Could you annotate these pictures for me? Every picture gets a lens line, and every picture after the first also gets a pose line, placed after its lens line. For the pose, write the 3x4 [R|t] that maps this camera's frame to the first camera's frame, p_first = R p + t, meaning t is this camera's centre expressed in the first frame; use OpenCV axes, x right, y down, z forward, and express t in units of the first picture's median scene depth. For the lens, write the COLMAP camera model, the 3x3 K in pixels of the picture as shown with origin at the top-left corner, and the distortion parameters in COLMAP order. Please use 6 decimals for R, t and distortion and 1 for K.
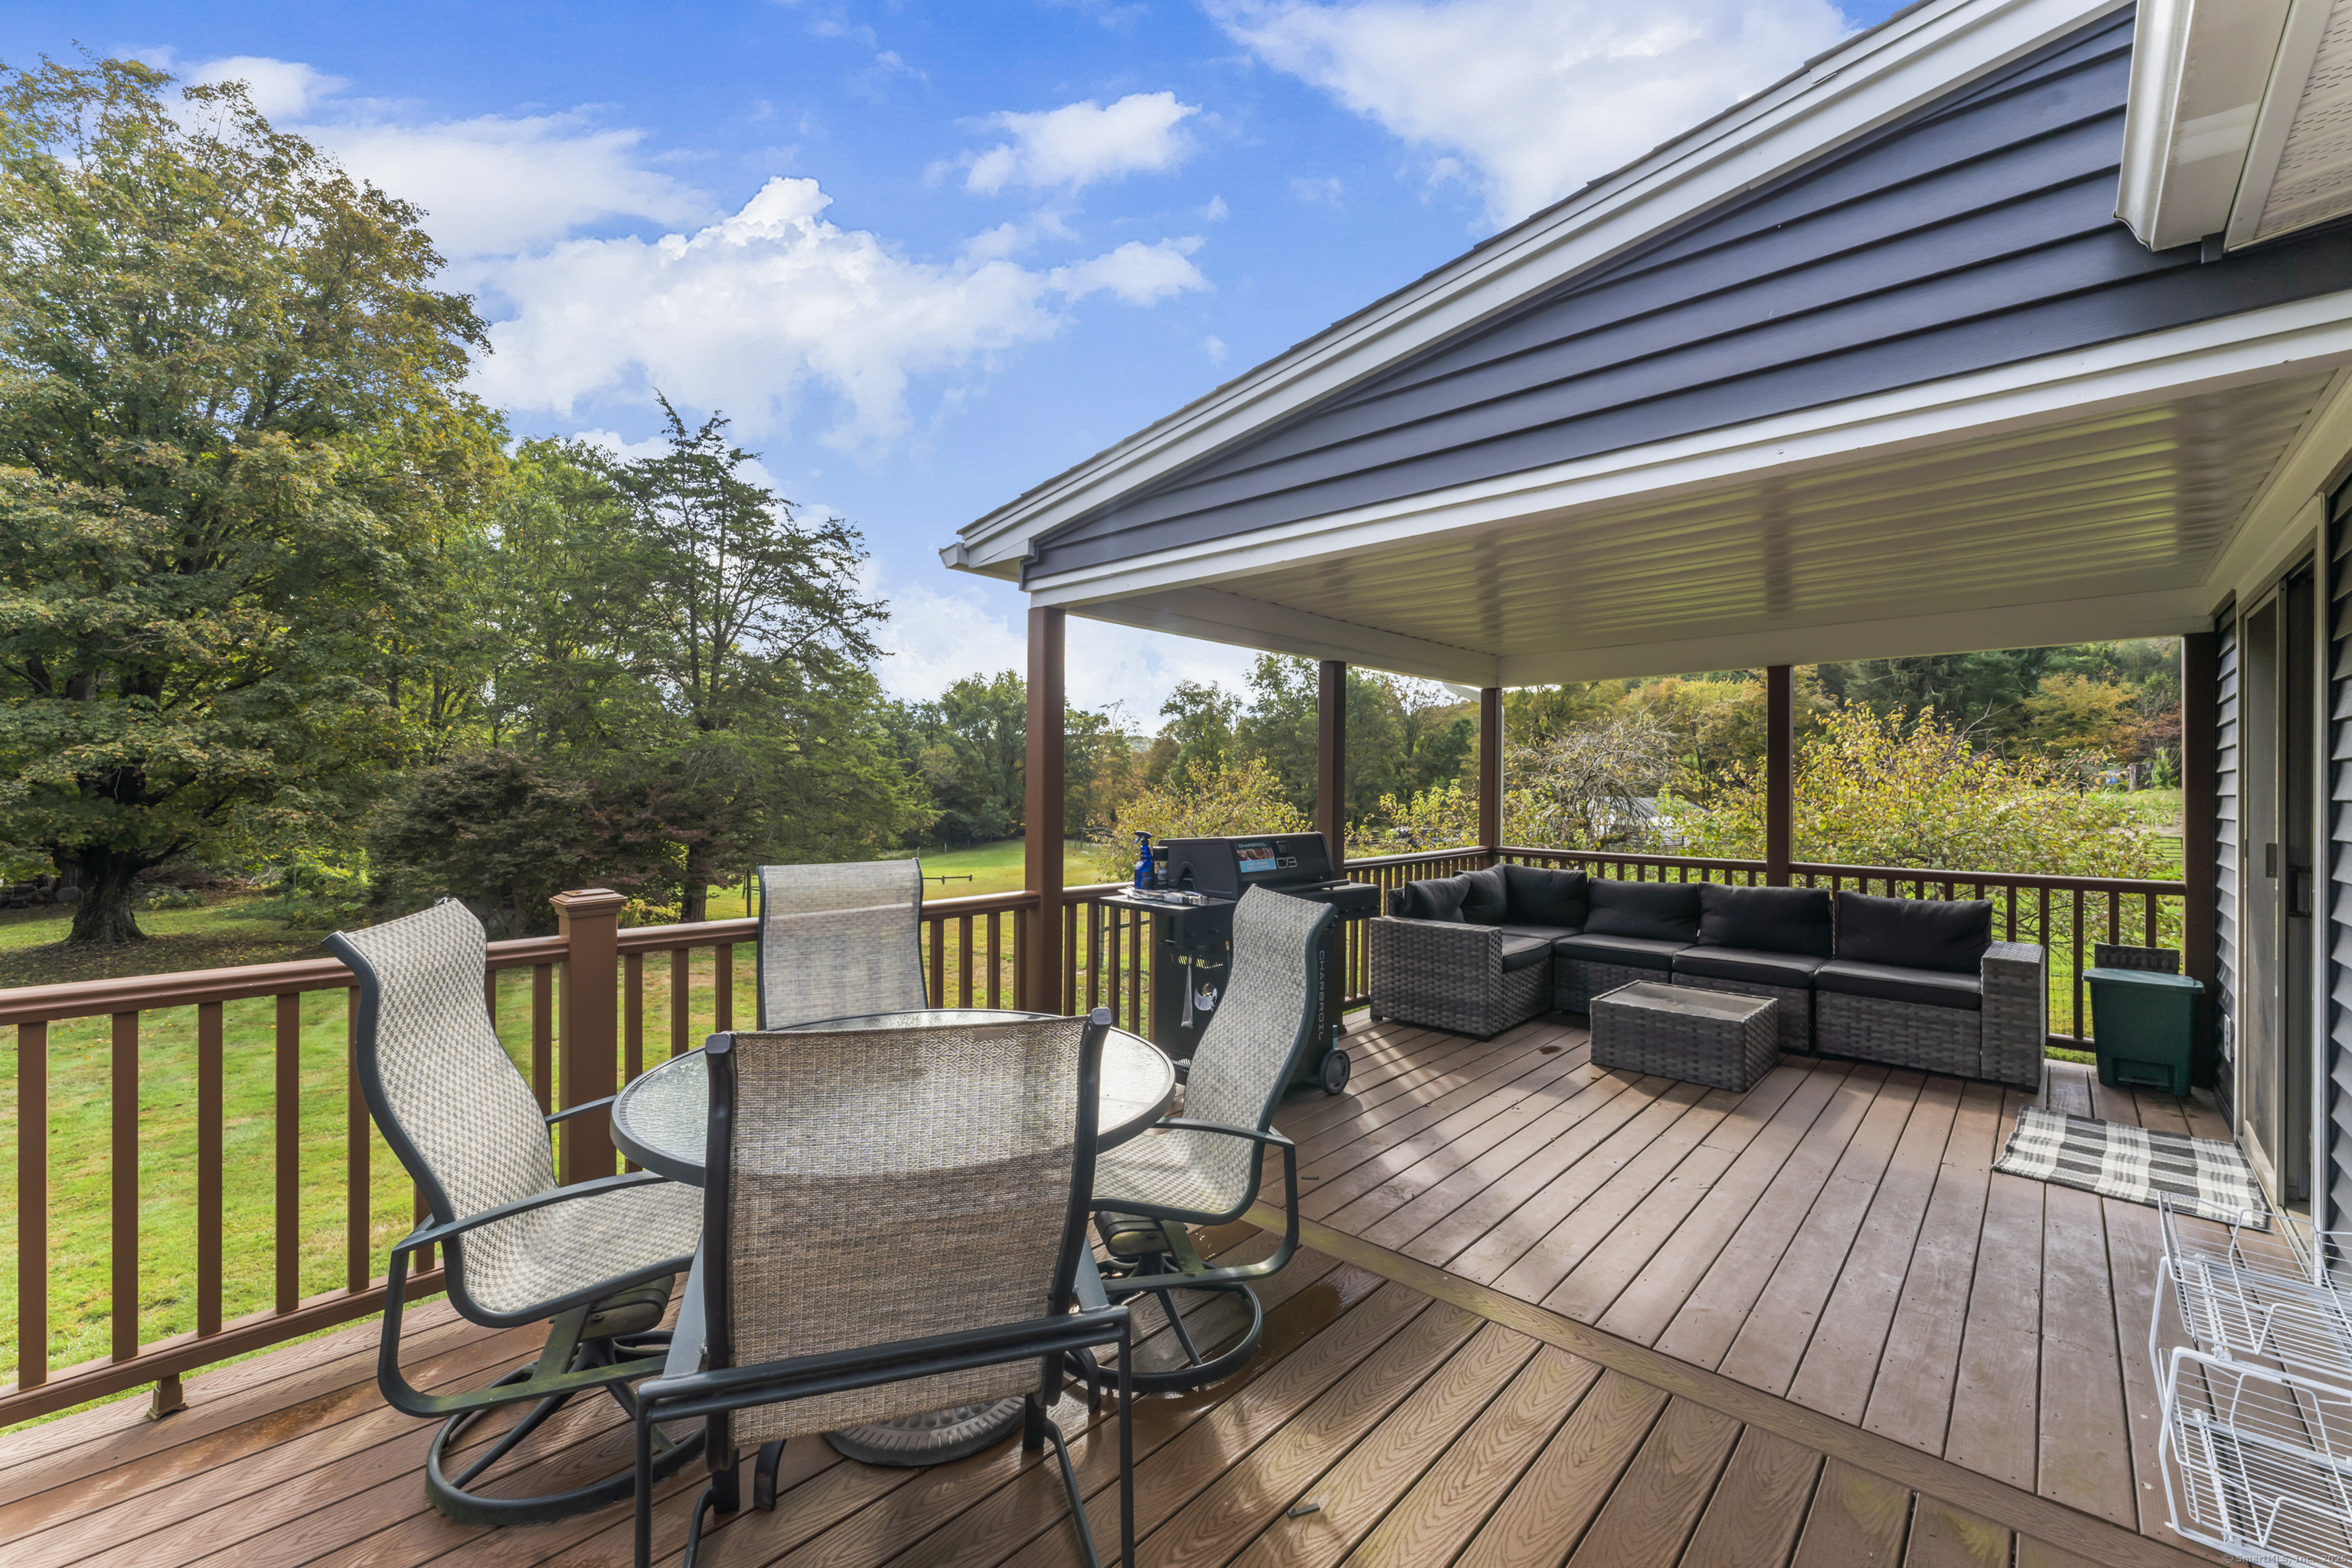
lens RADIAL K [[939.7, 0, 1178.3], [0, 939.7, 775.2], [0, 0, 1]] dist [-0.002899, 0.000542]
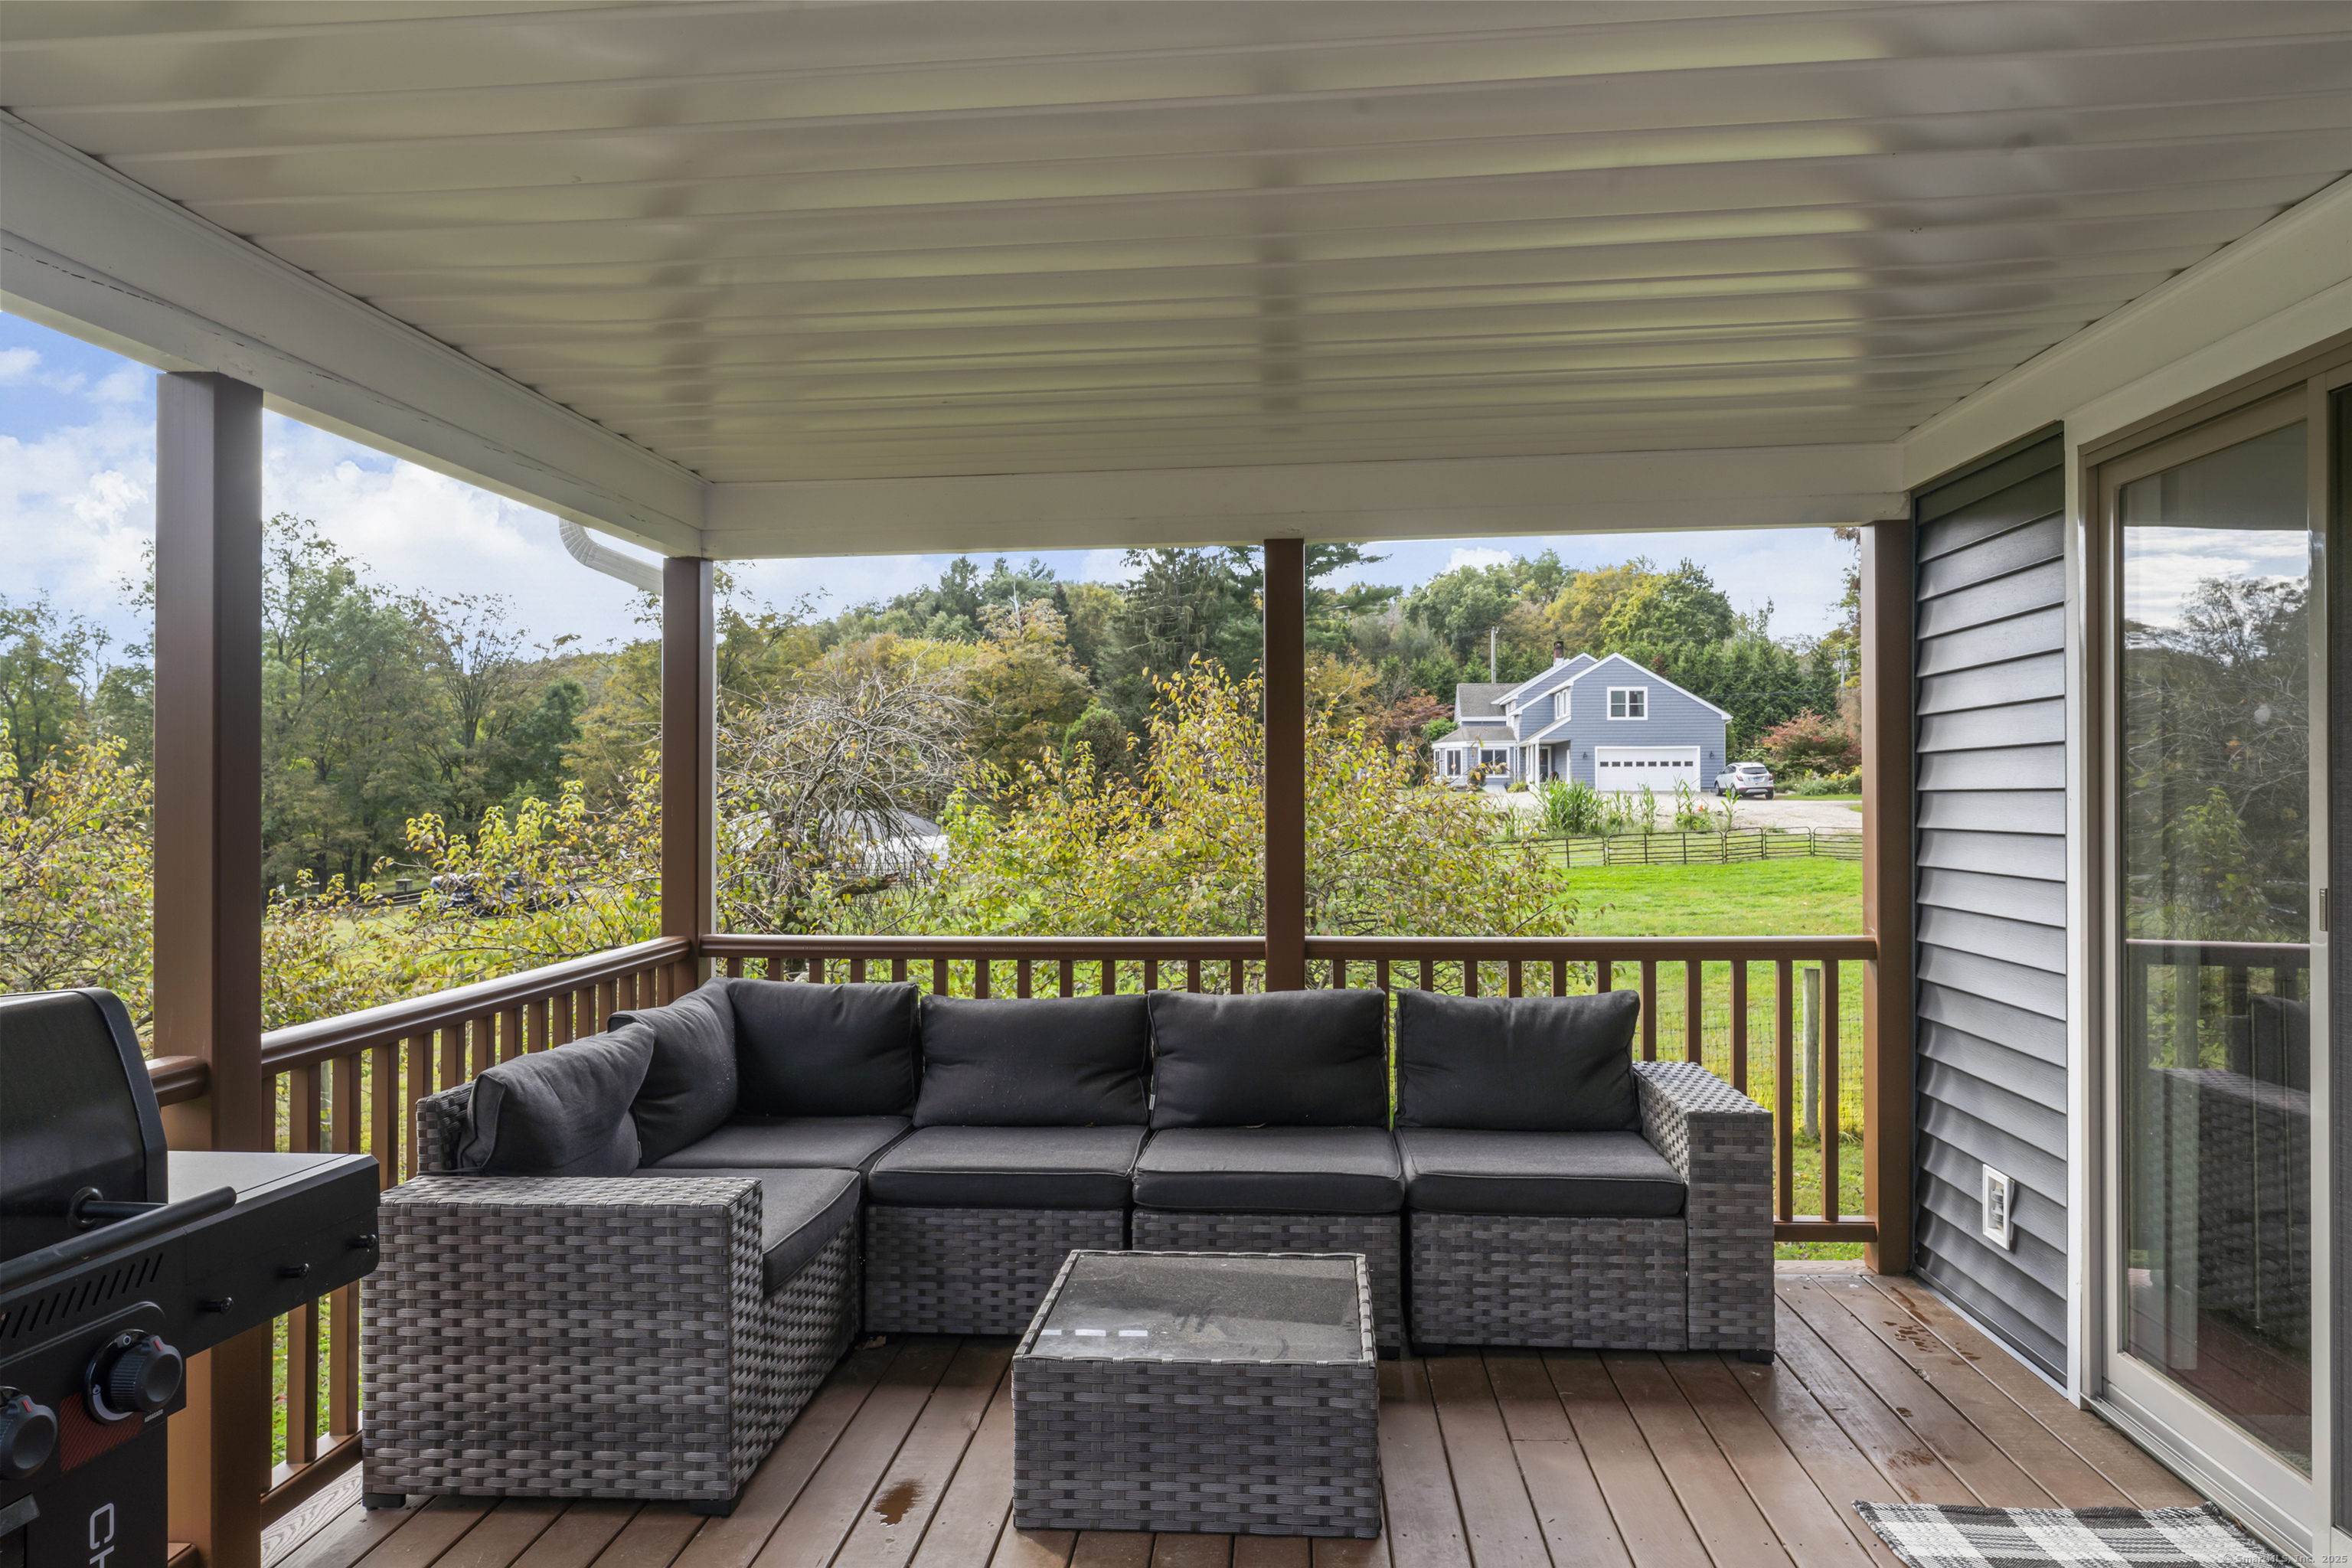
lens RADIAL K [[1501.1, 0, 1181.6], [0, 1501.1, 781.6], [0, 0, 1]] dist [-0.008793, 0.002967]
pose [[0.774157, -0.007952, 0.632944, 0.092288], [0.006467, 0.999968, 0.004654, 0.005423], [-0.632961, 0.000490, 0.774184, 0.396272]]
